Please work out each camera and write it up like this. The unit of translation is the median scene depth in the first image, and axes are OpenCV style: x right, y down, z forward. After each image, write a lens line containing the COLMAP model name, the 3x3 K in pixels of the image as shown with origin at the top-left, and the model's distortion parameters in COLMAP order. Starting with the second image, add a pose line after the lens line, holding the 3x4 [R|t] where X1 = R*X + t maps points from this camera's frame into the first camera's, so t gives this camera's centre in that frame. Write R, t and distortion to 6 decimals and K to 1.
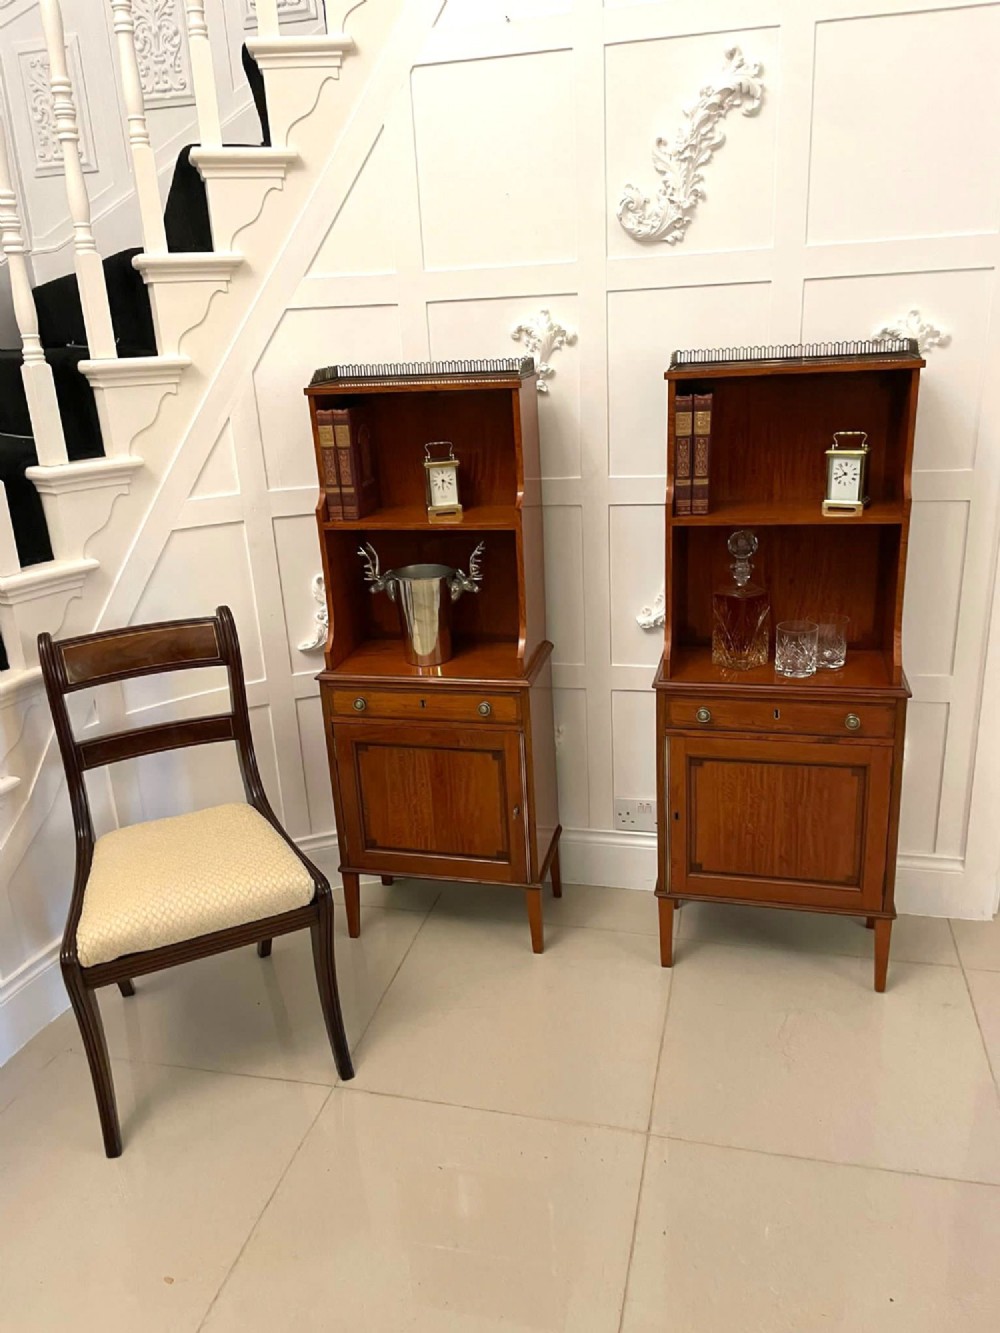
lens RADIAL K [[1013.8, 0, 504.2], [0, 1013.8, 667.1], [0, 0, 1]] dist [0.091132, -0.116806]
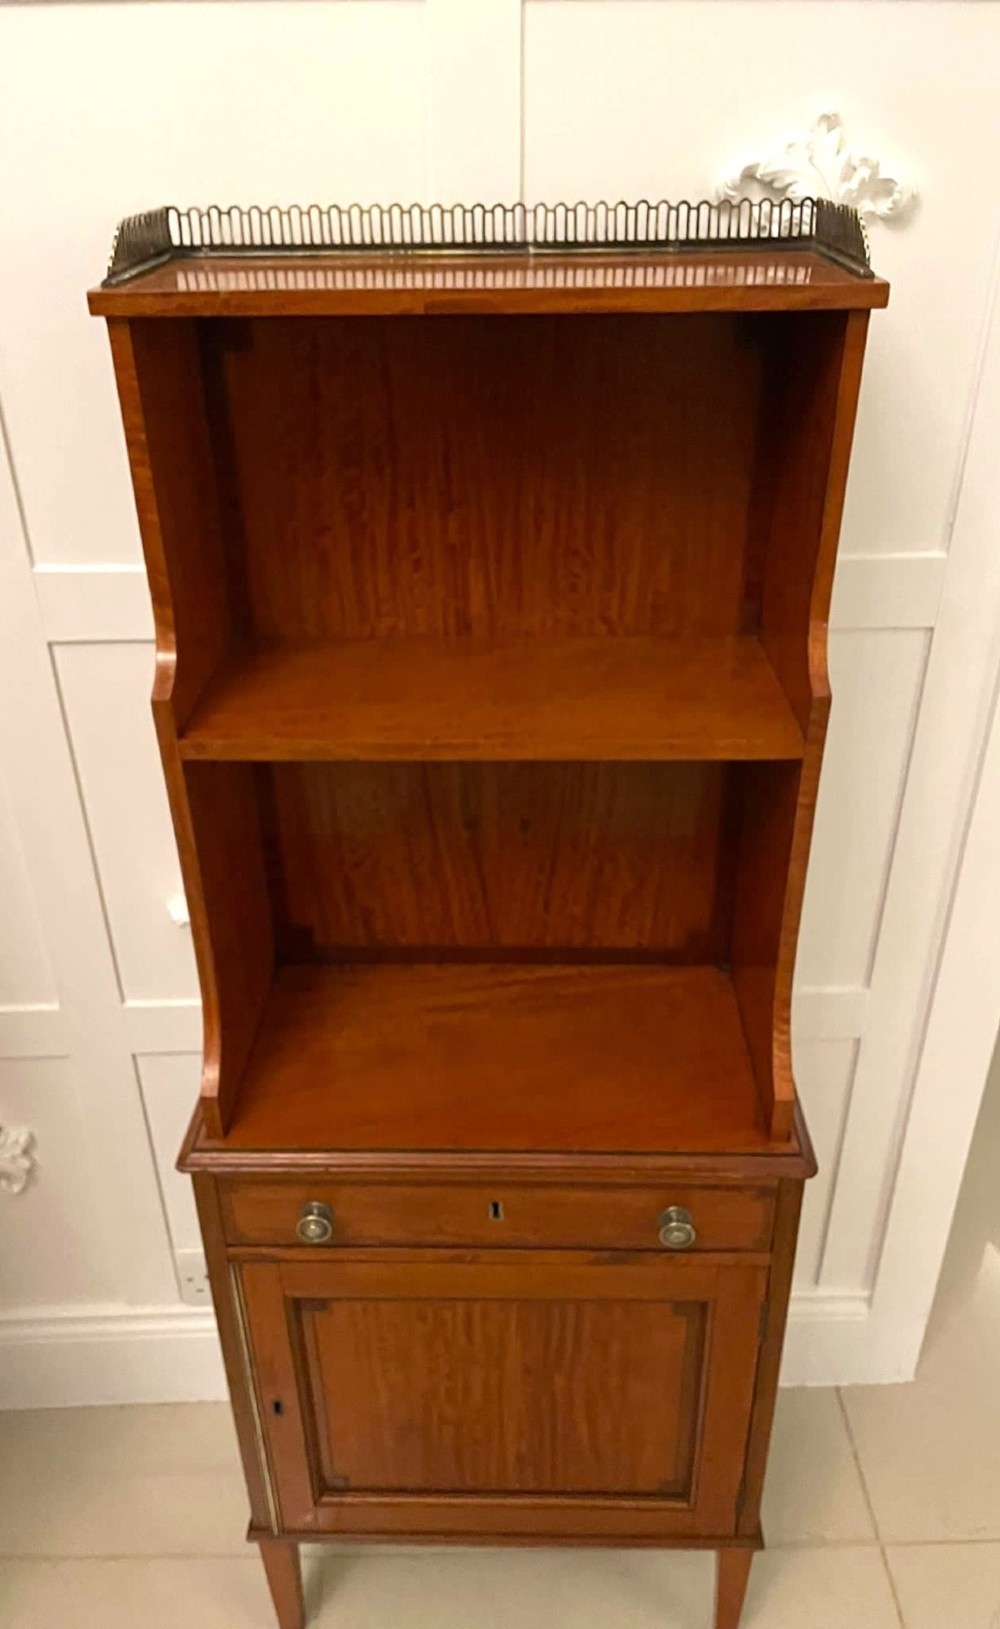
lens RADIAL K [[1245.7, 0, 499.3], [0, 1245.7, 836.4], [0, 0, 1]] dist [0.091756, -0.144226]
pose [[0.974031, -0.078723, 0.212286, 0.172943], [0.035574, 0.979173, 0.199888, -0.189079], [-0.223601, -0.187145, 0.956546, 0.550150]]
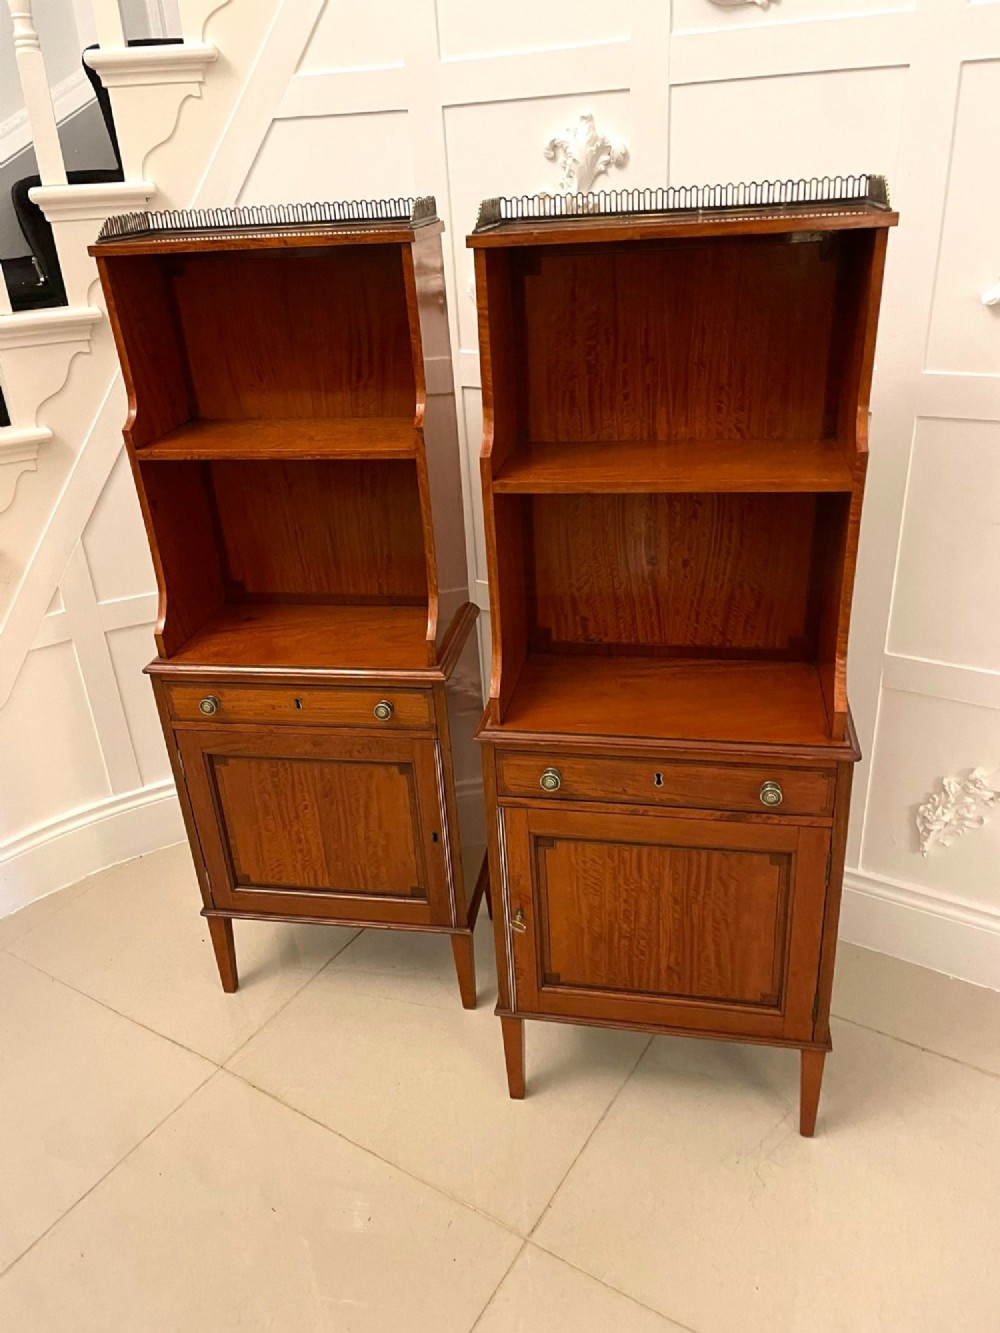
lens RADIAL K [[1013.9, 0, 500.0], [0, 1013.9, 666.5], [0, 0, 1]] dist [0.087906, -0.111223]
pose [[0.998210, -0.029315, 0.052122, 0.130132], [0.022617, 0.991931, 0.124747, -0.107925], [-0.055359, -0.123345, 0.990819, 0.357868]]
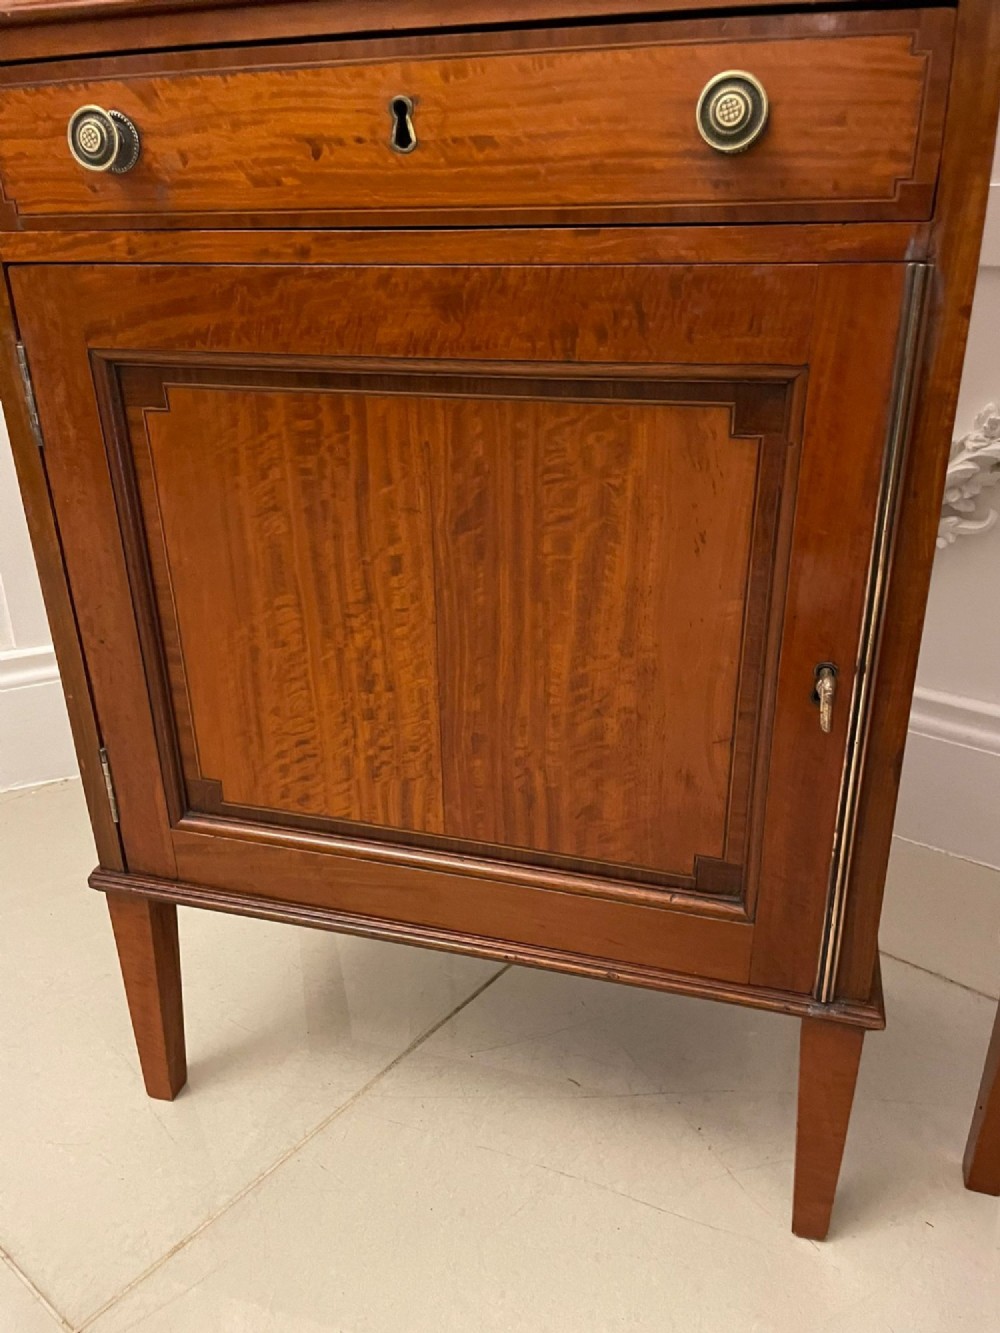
lens RADIAL K [[1013.8, 0, 504.2], [0, 1013.8, 667.1], [0, 0, 1]] dist [0.091132, -0.116806]
pose [[0.997686, 0.055741, -0.038924, 0.053443], [-0.052689, 0.995756, 0.075462, 0.105856], [0.042965, -0.073237, 0.996389, 0.900004]]
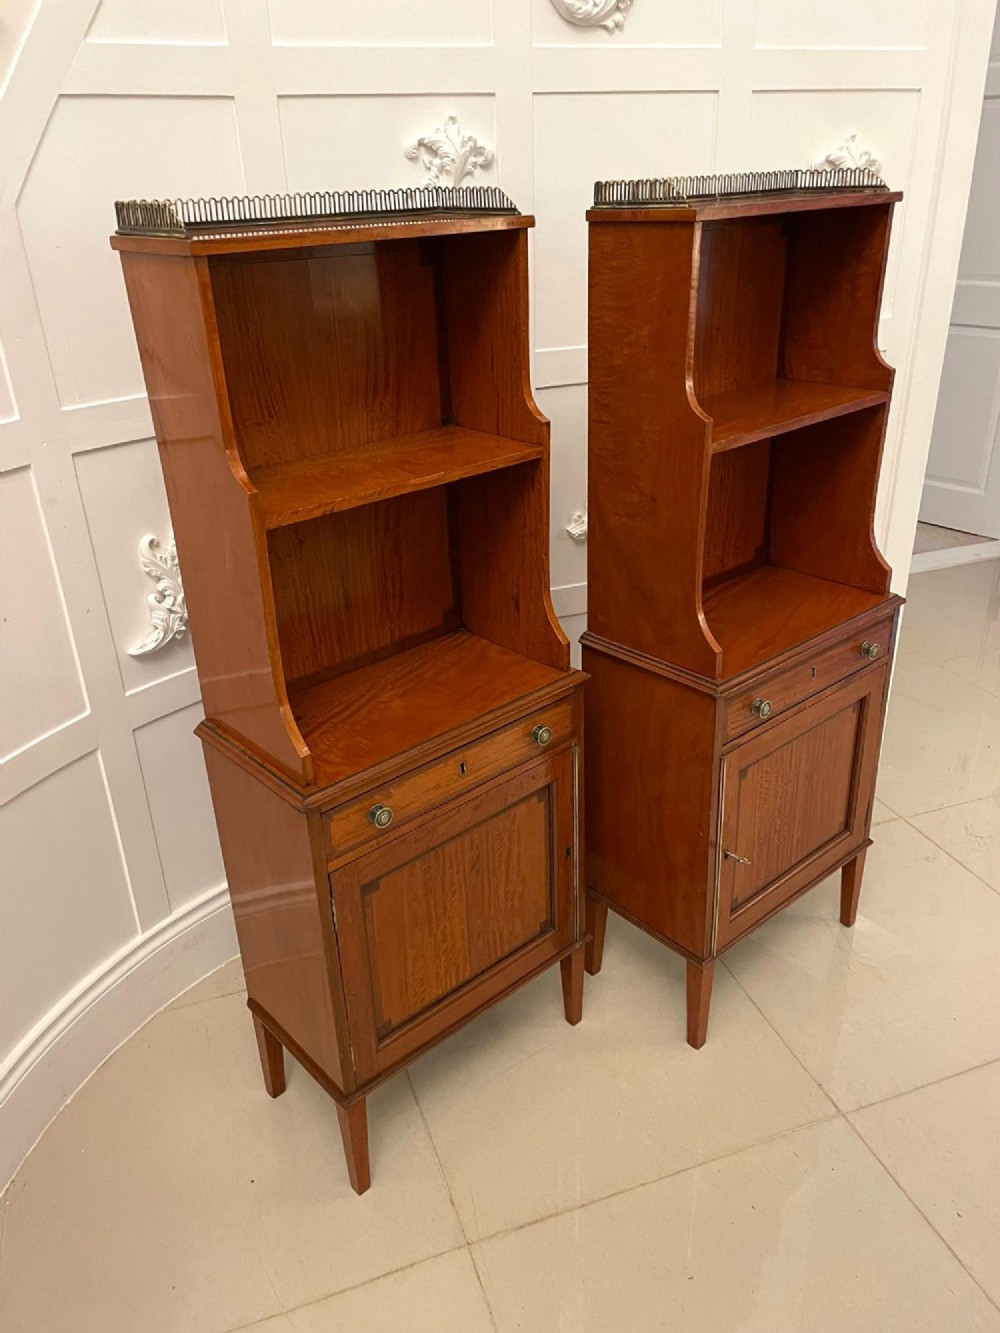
lens RADIAL K [[1013.8, 0, 504.2], [0, 1013.8, 667.1], [0, 0, 1]] dist [0.091132, -0.116806]
pose [[0.569882, -0.328103, 0.753381, -0.437701], [0.271466, 0.940523, 0.204260, -0.175957], [-0.775591, 0.088113, 0.625056, 0.683800]]
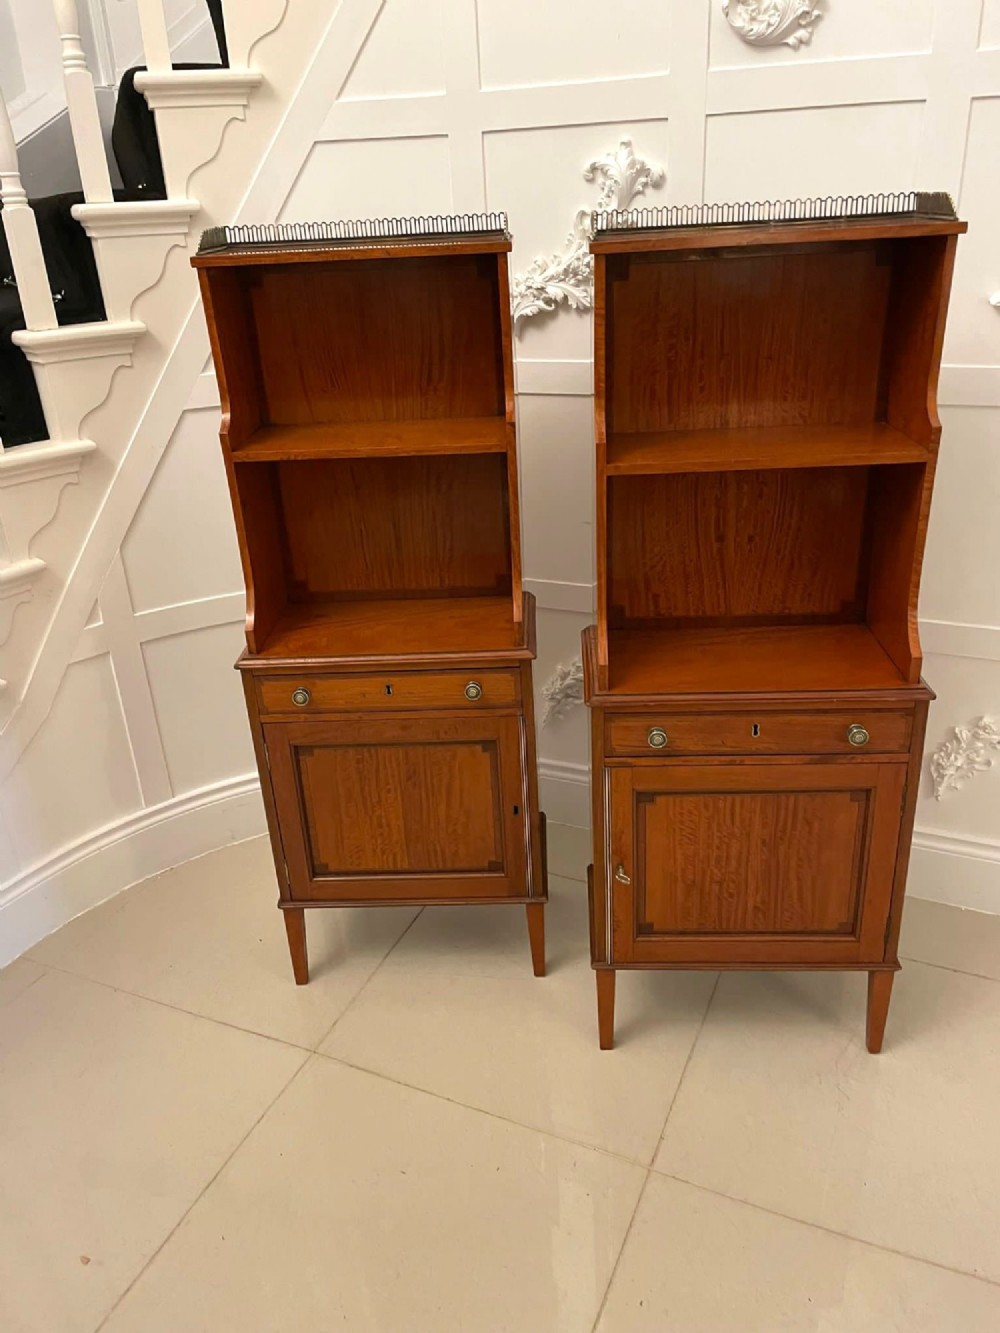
lens RADIAL K [[1013.8, 0, 504.2], [0, 1013.8, 667.1], [0, 0, 1]] dist [0.091132, -0.116806]
pose [[0.979880, -0.080253, 0.182742, -0.037684], [0.062035, 0.992712, 0.103323, -0.083419], [-0.189702, -0.089908, 0.977717, 0.319044]]
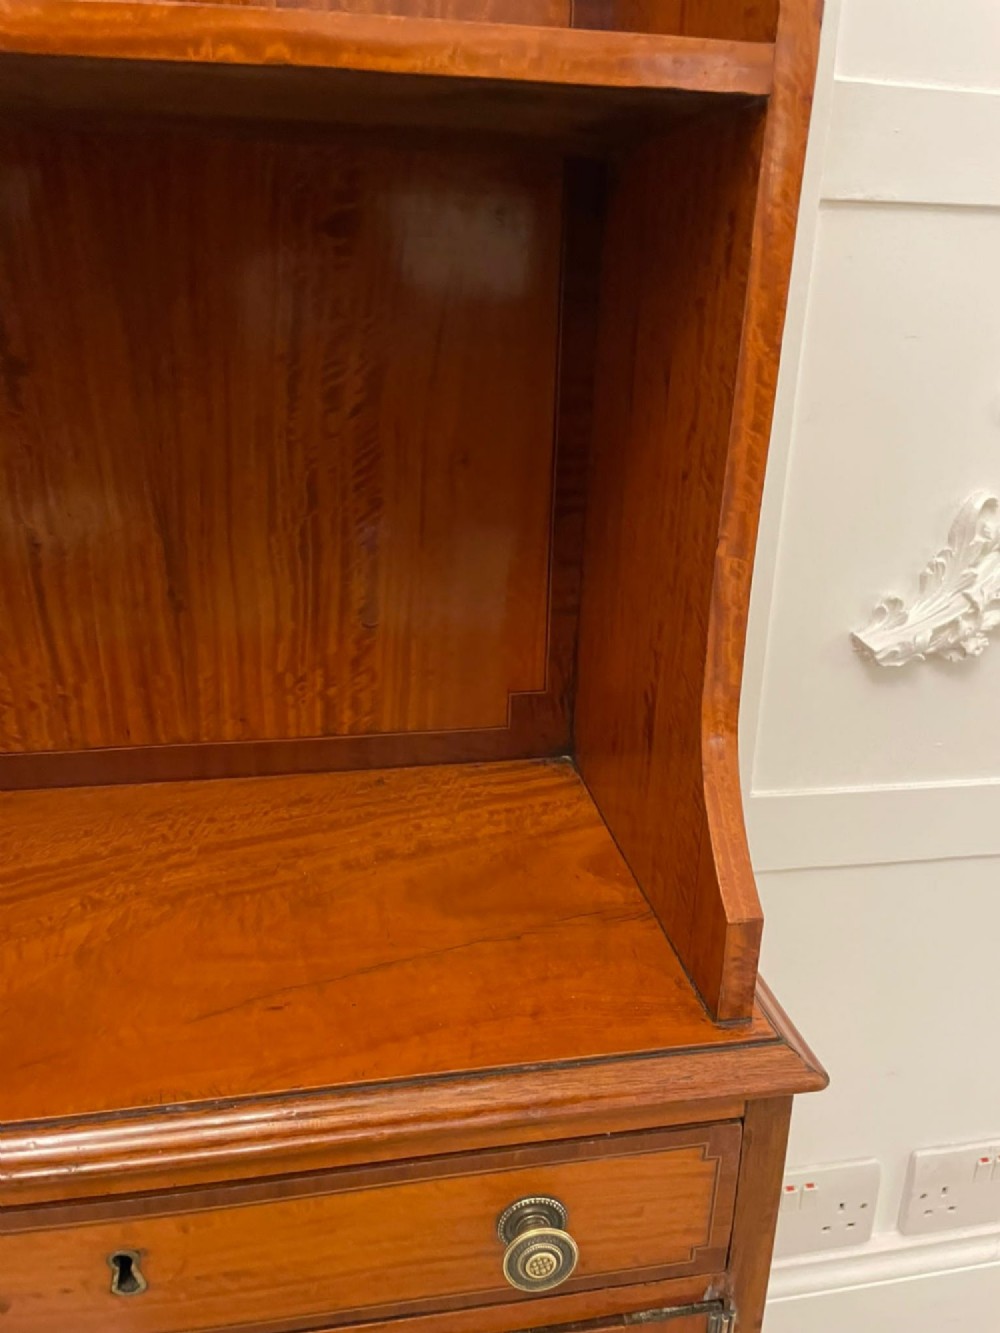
lens RADIAL K [[1013.8, 0, 504.2], [0, 1013.8, 667.1], [0, 0, 1]] dist [0.091132, -0.116806]
pose [[0.922423, -0.064980, 0.380674, 0.017342], [0.057654, 0.997867, 0.030629, -0.088114], [-0.381852, -0.006306, 0.924202, 0.941840]]
